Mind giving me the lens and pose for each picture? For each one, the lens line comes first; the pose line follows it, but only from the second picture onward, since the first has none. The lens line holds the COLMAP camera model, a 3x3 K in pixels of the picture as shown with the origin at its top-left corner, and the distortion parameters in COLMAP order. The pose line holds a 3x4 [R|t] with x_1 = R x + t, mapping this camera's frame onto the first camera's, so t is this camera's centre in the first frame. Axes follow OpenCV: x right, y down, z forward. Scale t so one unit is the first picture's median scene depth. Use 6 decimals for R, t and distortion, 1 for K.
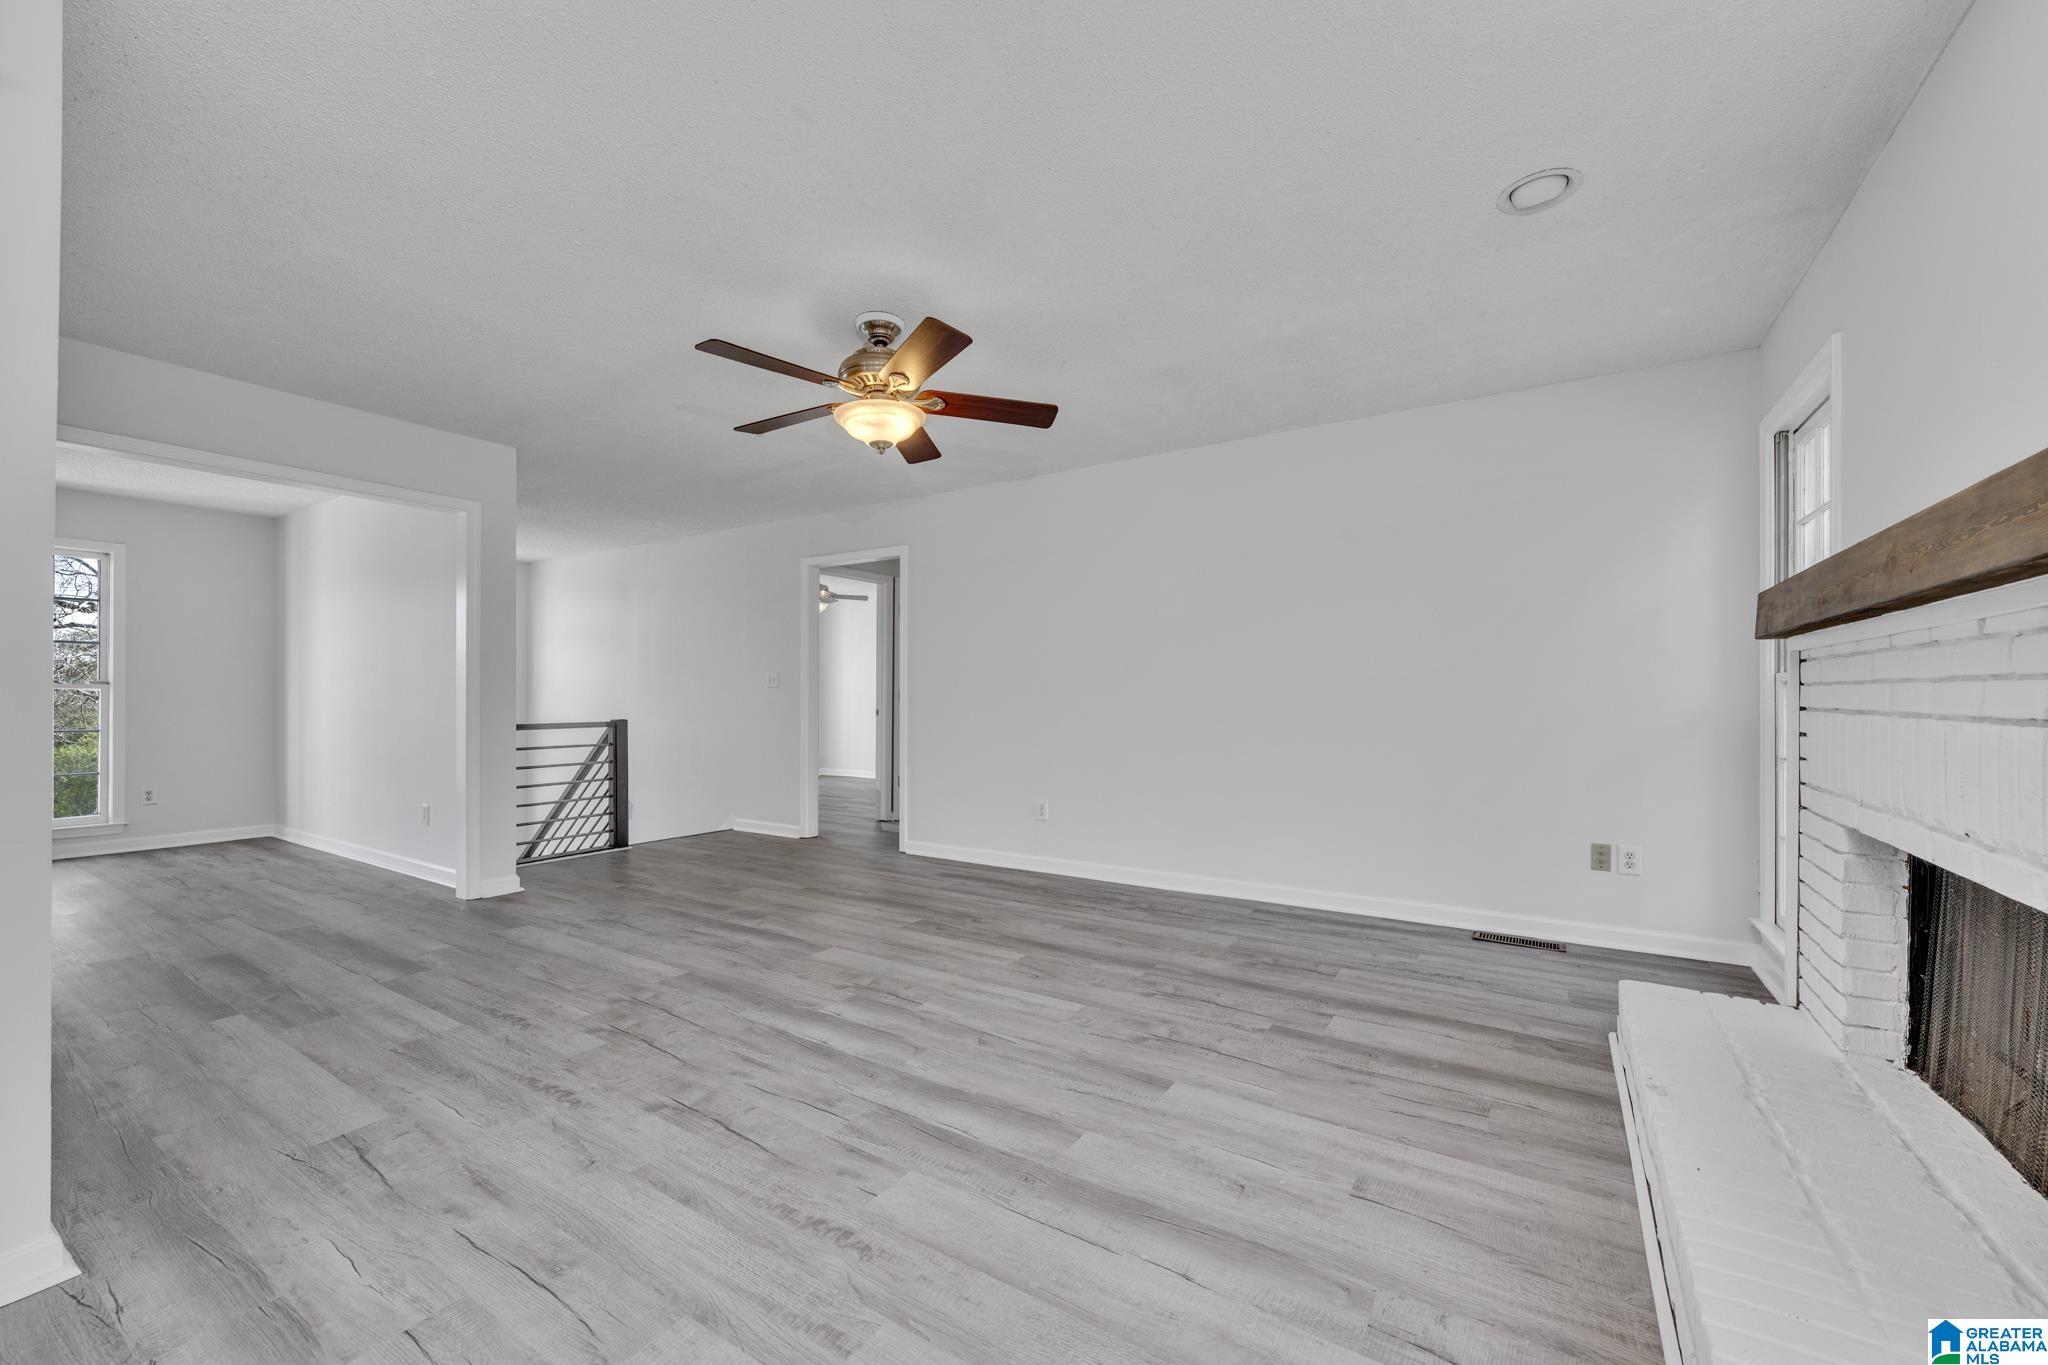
lens RADIAL K [[803.4, 0, 1024.3], [0, 803.4, 697.2], [0, 0, 1]] dist [0.000684, 0.000182]
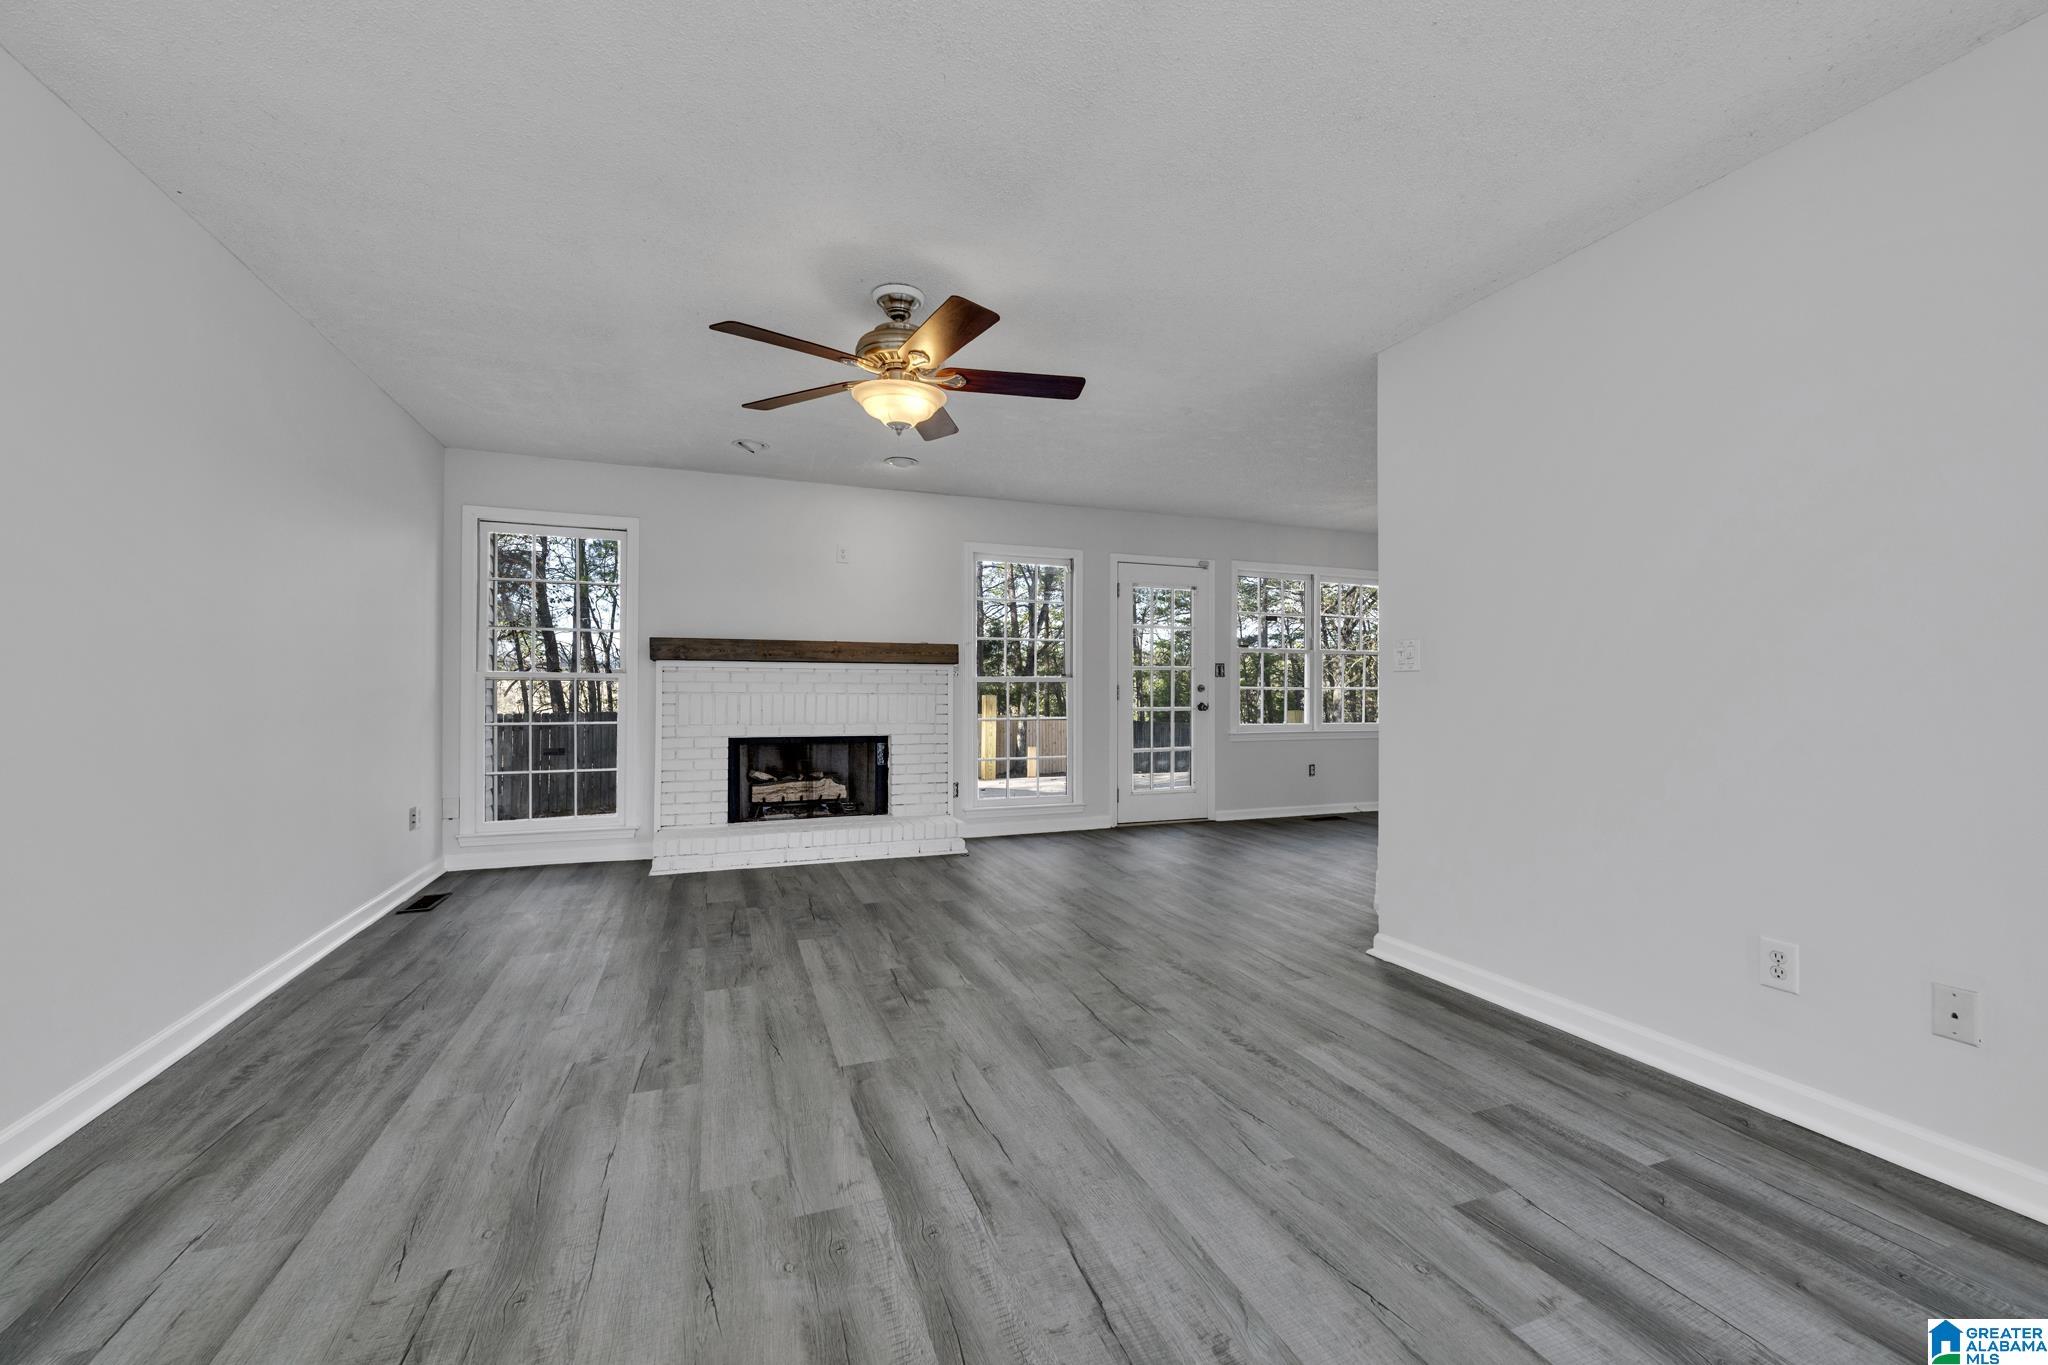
lens RADIAL K [[803.4, 0, 1026.8], [0, 803.4, 685.8], [0, 0, 1]] dist [0.000684, 0.000182]
pose [[-0.808027, 0.001455, 0.589144, -0.866806], [-0.002430, 0.999980, -0.005801, 0.003918], [-0.589141, -0.006119, -0.808007, 1.673822]]
